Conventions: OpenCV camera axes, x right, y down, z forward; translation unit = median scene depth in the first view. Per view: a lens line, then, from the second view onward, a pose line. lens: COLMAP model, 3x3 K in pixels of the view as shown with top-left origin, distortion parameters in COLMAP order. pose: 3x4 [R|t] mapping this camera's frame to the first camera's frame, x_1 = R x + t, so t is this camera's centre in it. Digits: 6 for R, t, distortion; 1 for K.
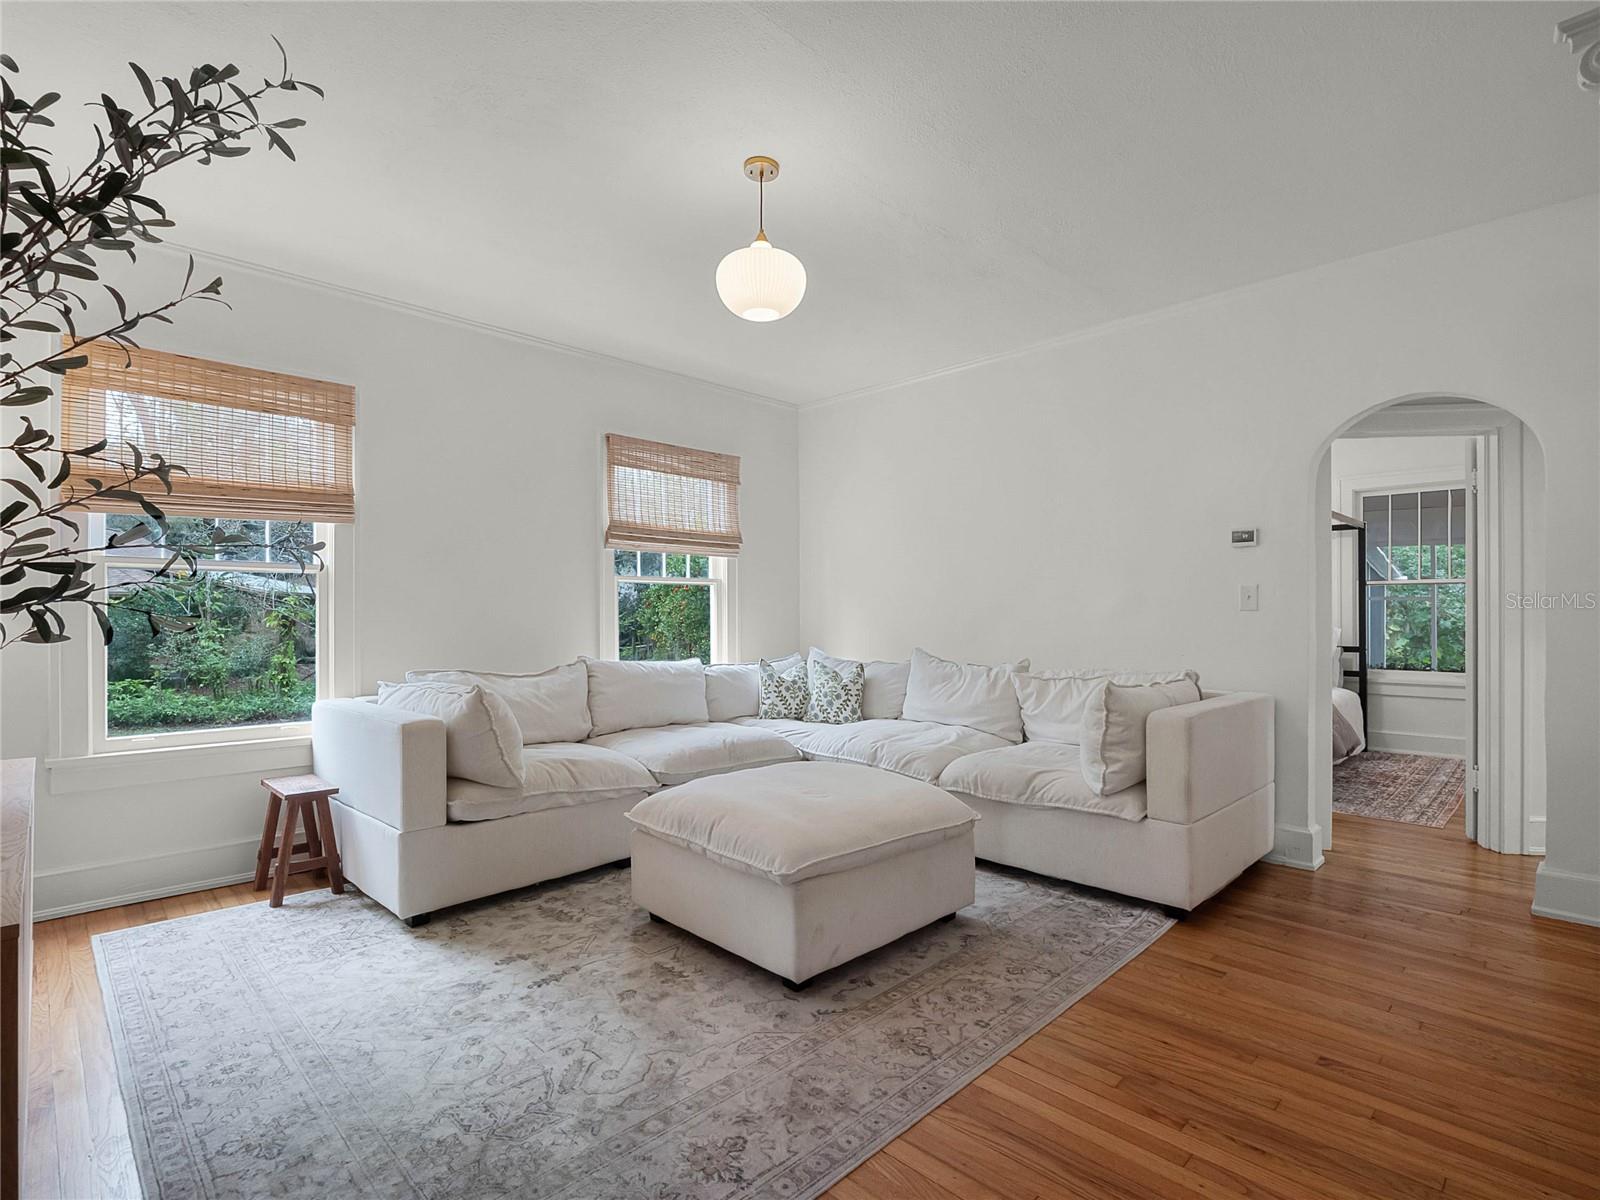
lens RADIAL K [[792.7, 0, 798.0], [0, 792.7, 605.0], [0, 0, 1]] dist [-0.014515, -0.000614]
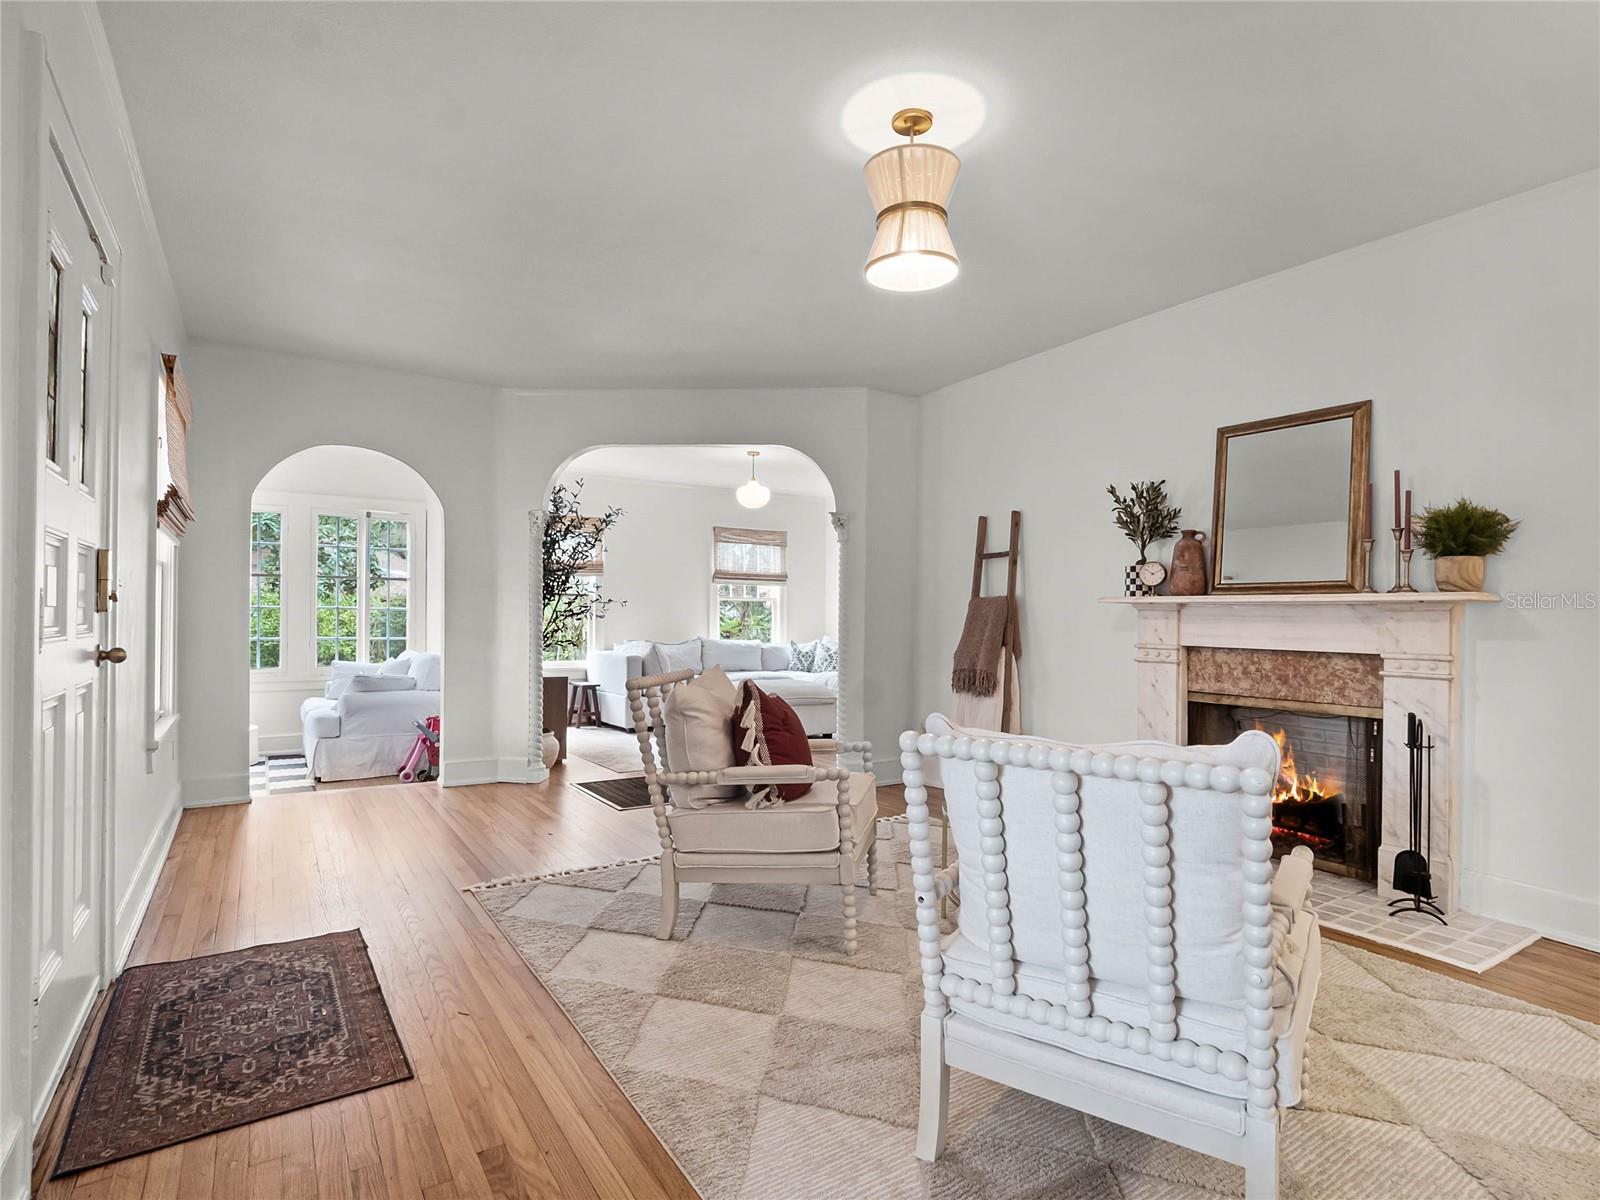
lens RADIAL K [[823.0, 0, 802.5], [0, 823.0, 608.6], [0, 0, 1]] dist [-0.002150, -0.000435]
pose [[0.978980, 0.009260, -0.203745, 0.395696], [-0.009706, 0.999952, -0.001186, -0.008283], [0.203725, 0.003139, 0.979023, -0.973887]]
